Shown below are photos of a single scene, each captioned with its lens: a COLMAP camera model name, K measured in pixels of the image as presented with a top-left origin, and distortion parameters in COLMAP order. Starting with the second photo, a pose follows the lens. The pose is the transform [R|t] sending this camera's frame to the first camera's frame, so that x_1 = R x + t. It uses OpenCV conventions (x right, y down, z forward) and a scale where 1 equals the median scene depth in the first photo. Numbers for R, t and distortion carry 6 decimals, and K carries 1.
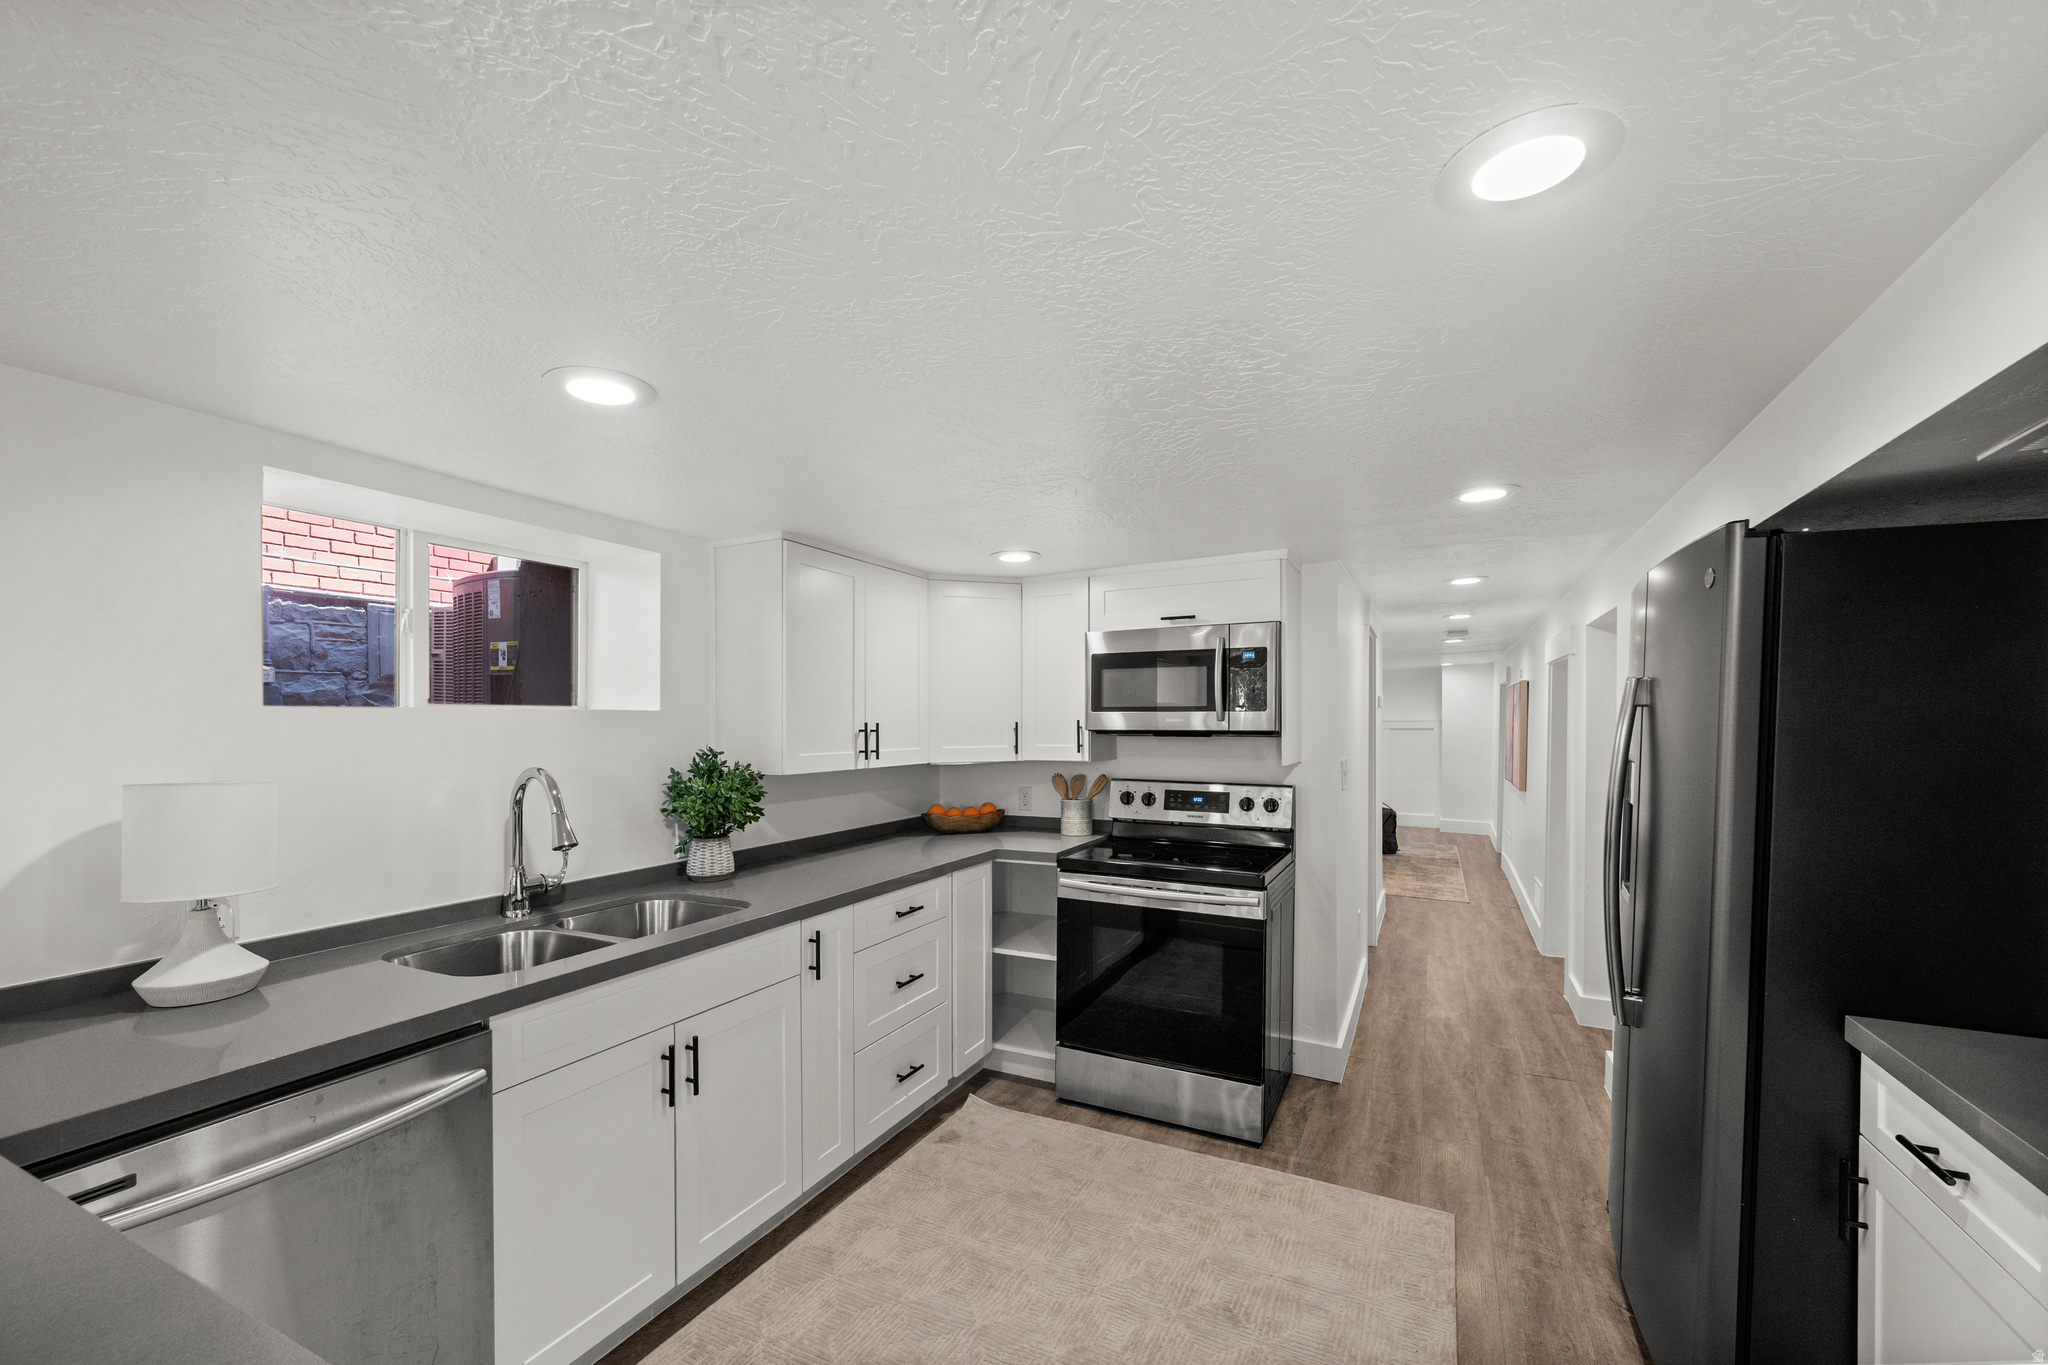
lens RADIAL K [[826.0, 0, 1035.1], [0, 826.0, 739.2], [0, 0, 1]] dist [0.002703, 0.000086]
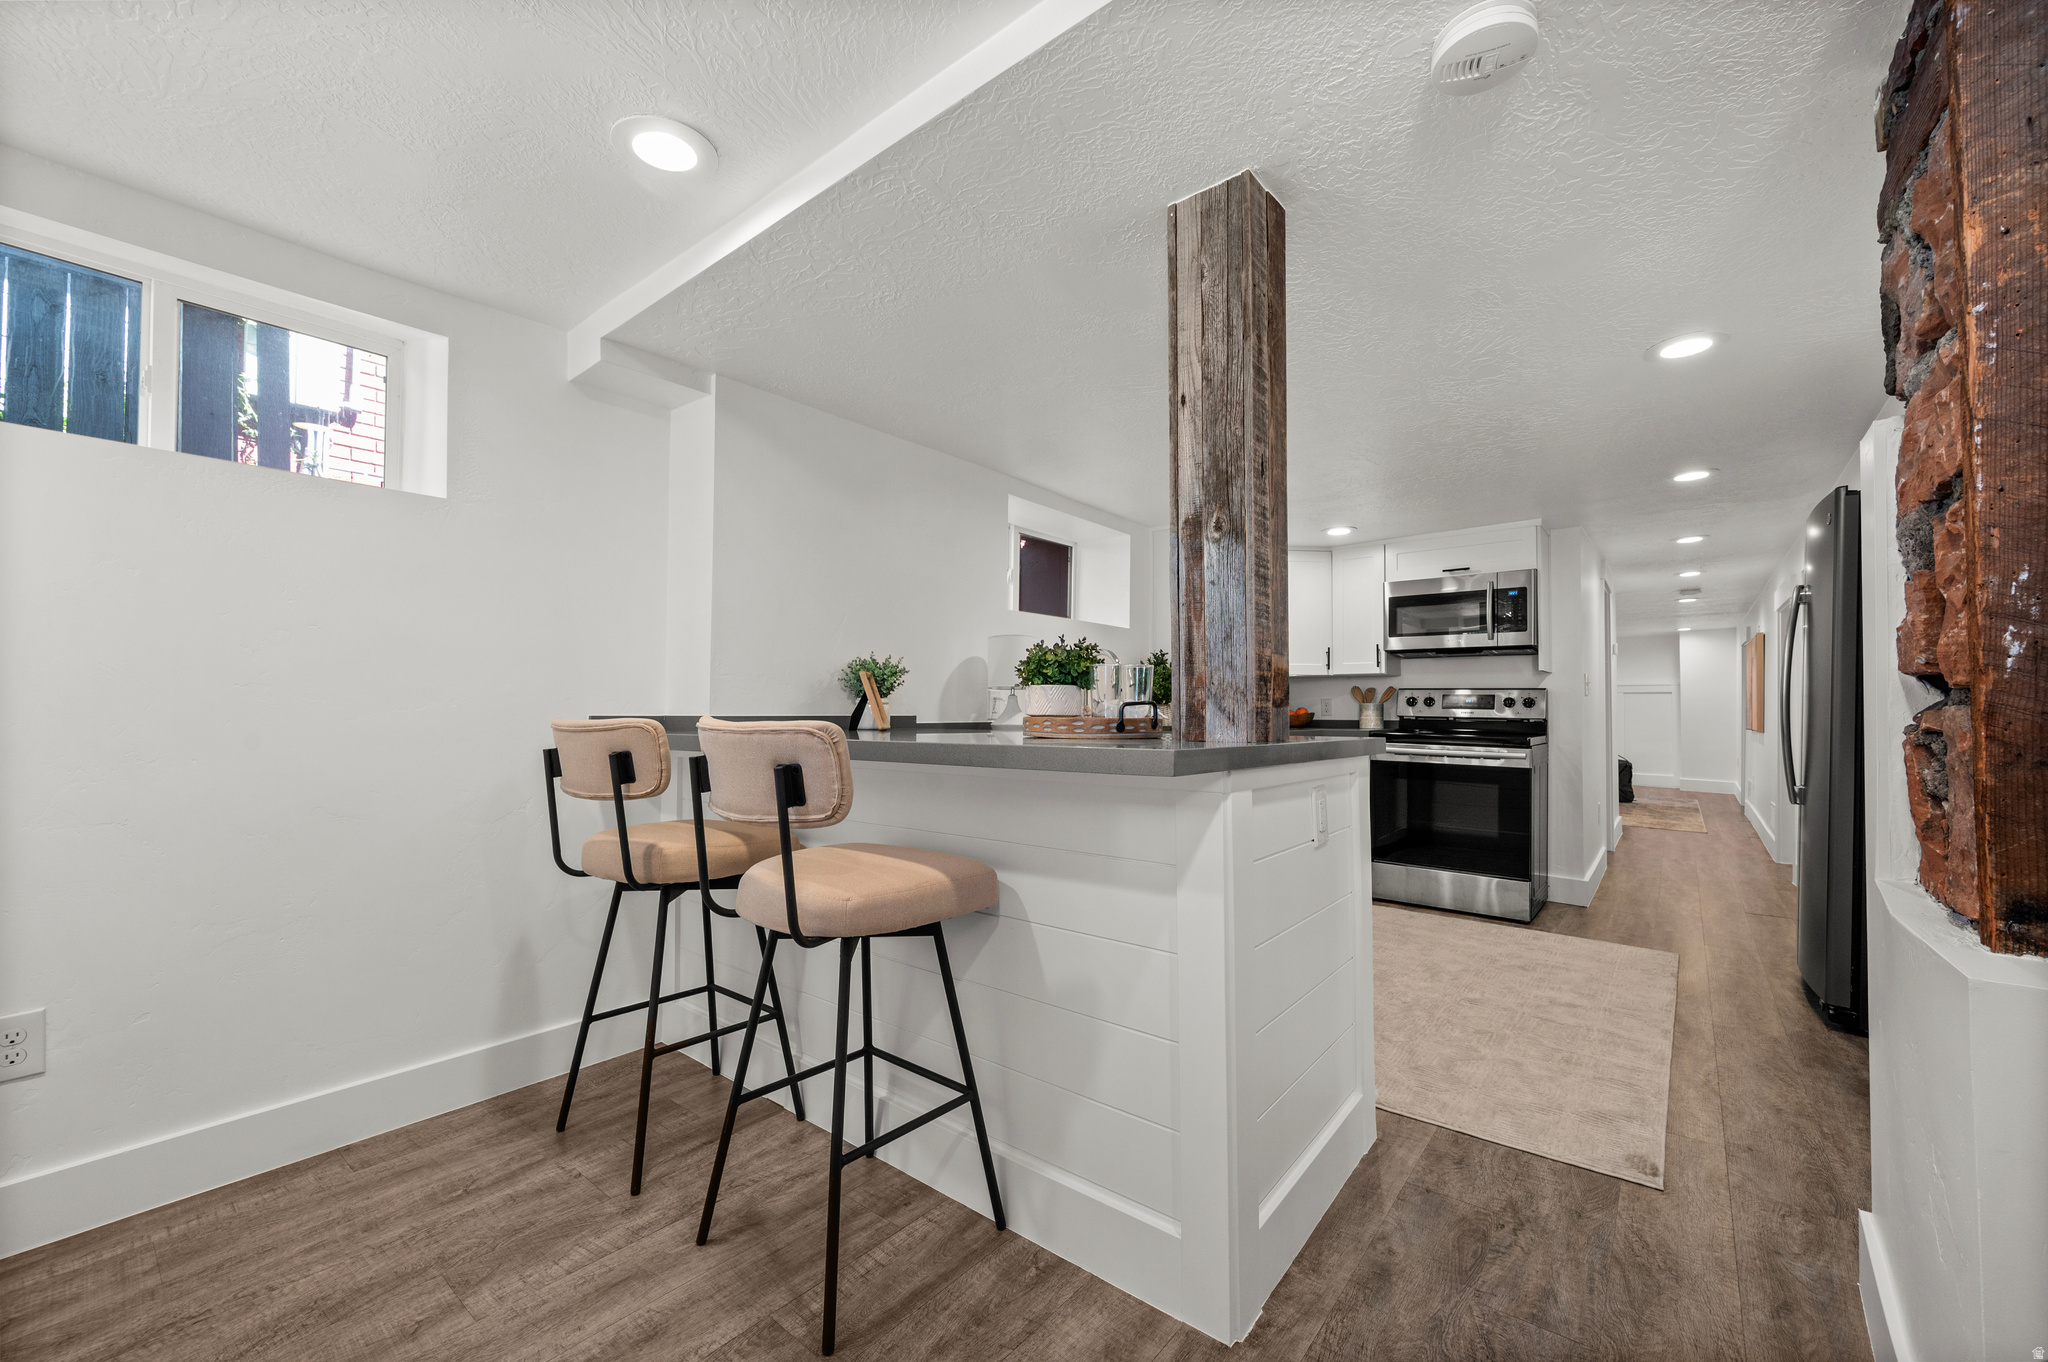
lens RADIAL K [[813.5, 0, 1040.4], [0, 813.5, 691.2], [0, 0, 1]] dist [-0.001690, -0.000046]
pose [[0.976552, 0.005322, -0.215216, -0.214771], [-0.015503, 0.998837, -0.045648, 0.131992], [0.214723, 0.047914, 0.975499, -0.492155]]
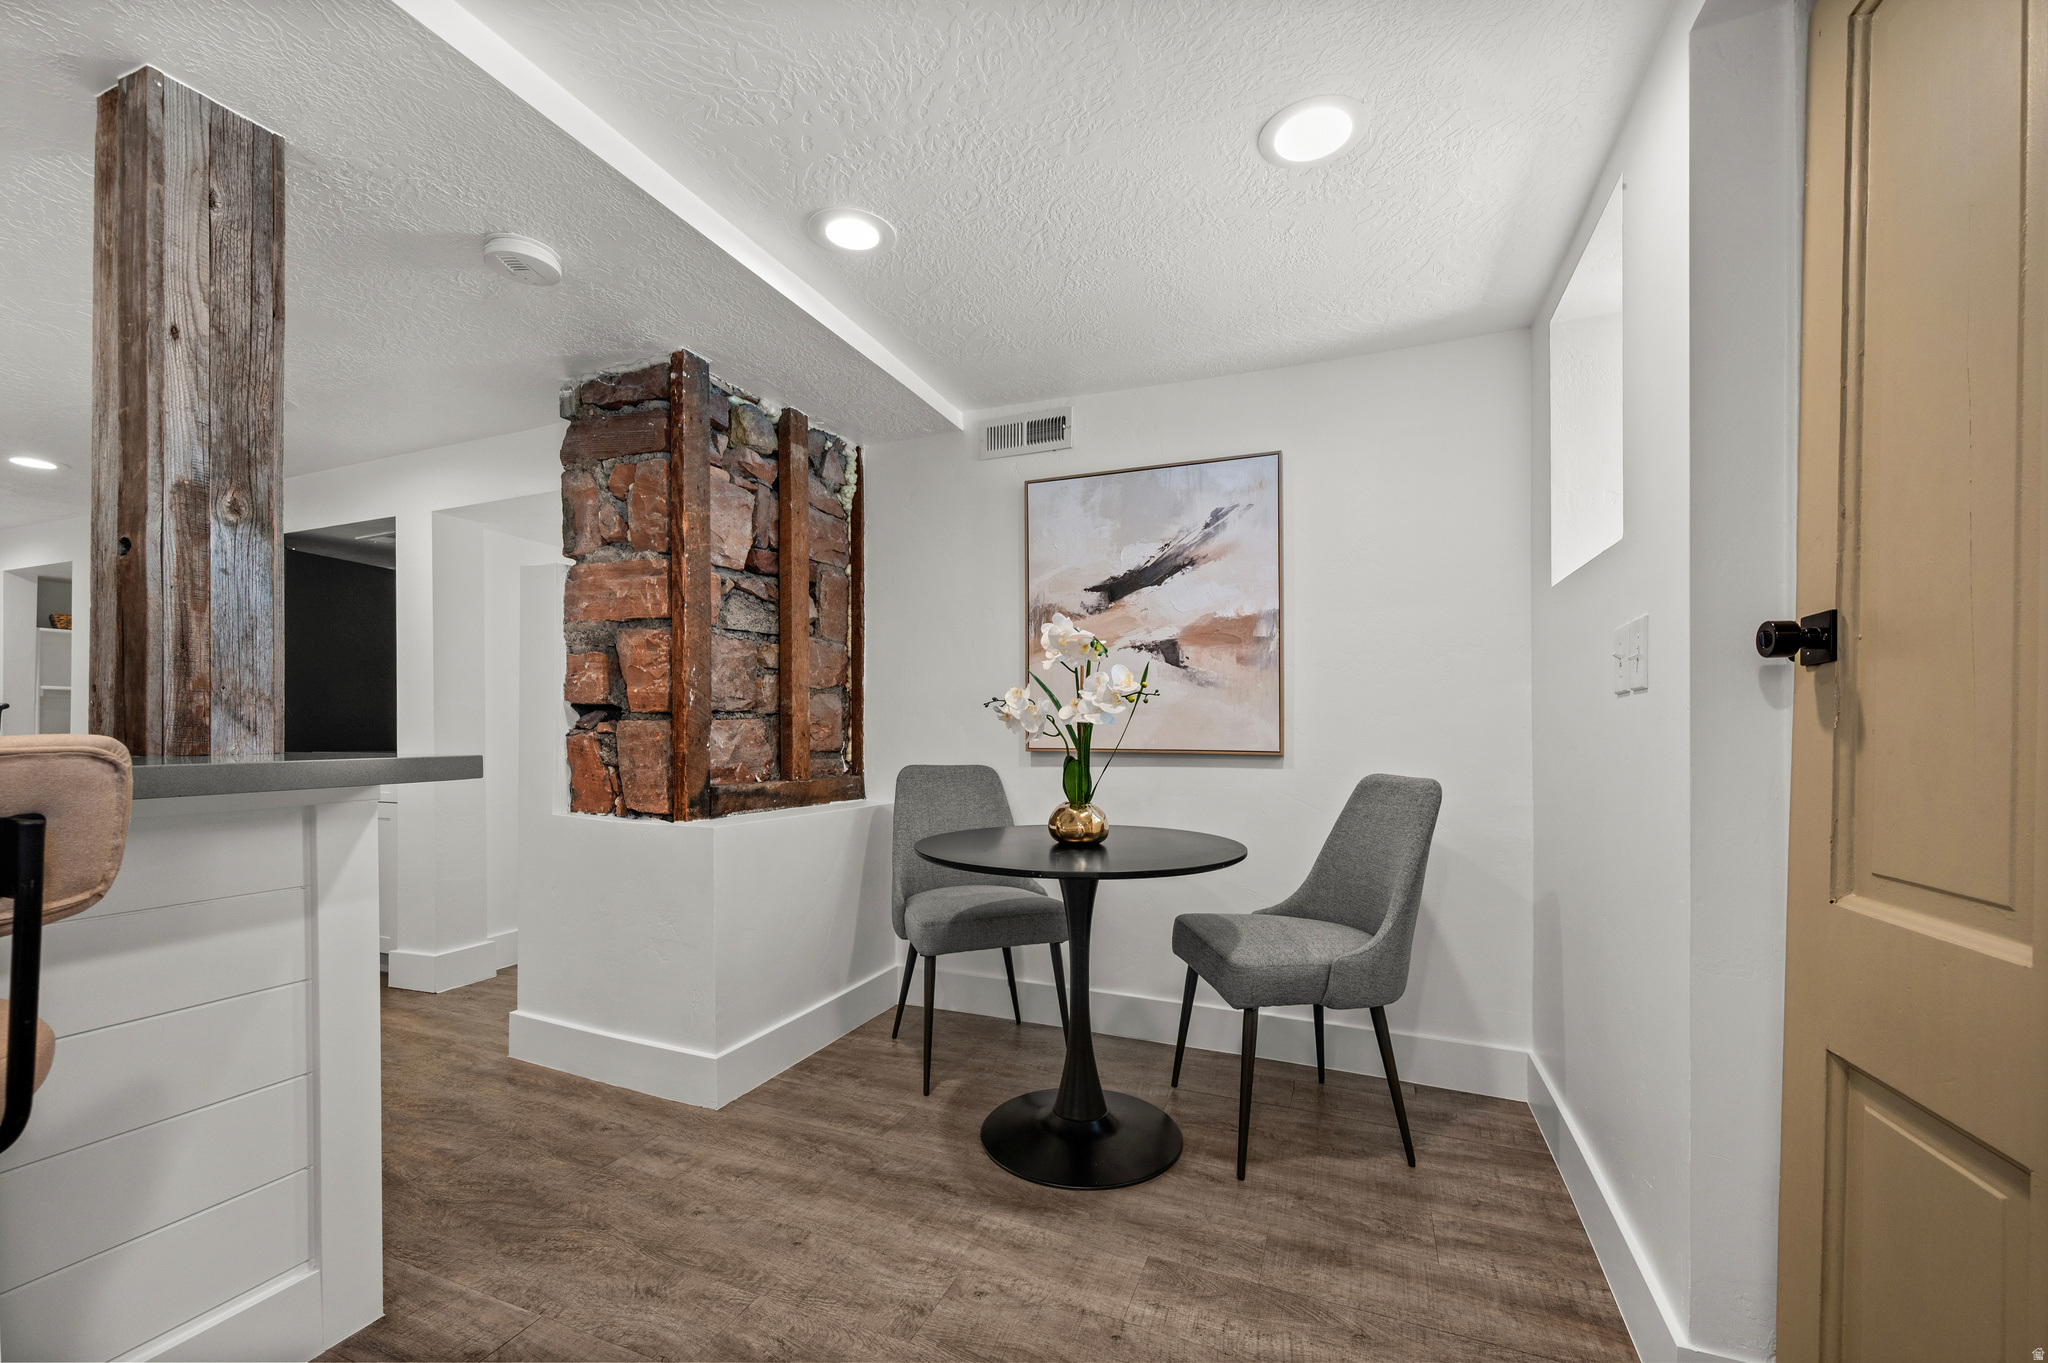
lens RADIAL K [[813.5, 0, 1026.3], [0, 813.5, 719.0], [0, 0, 1]] dist [-0.001690, -0.000046]
pose [[-0.081551, 0.017674, 0.996512, -0.666774], [0.024490, 0.999576, -0.015724, 0.136564], [-0.996368, 0.023122, -0.081950, -0.376523]]
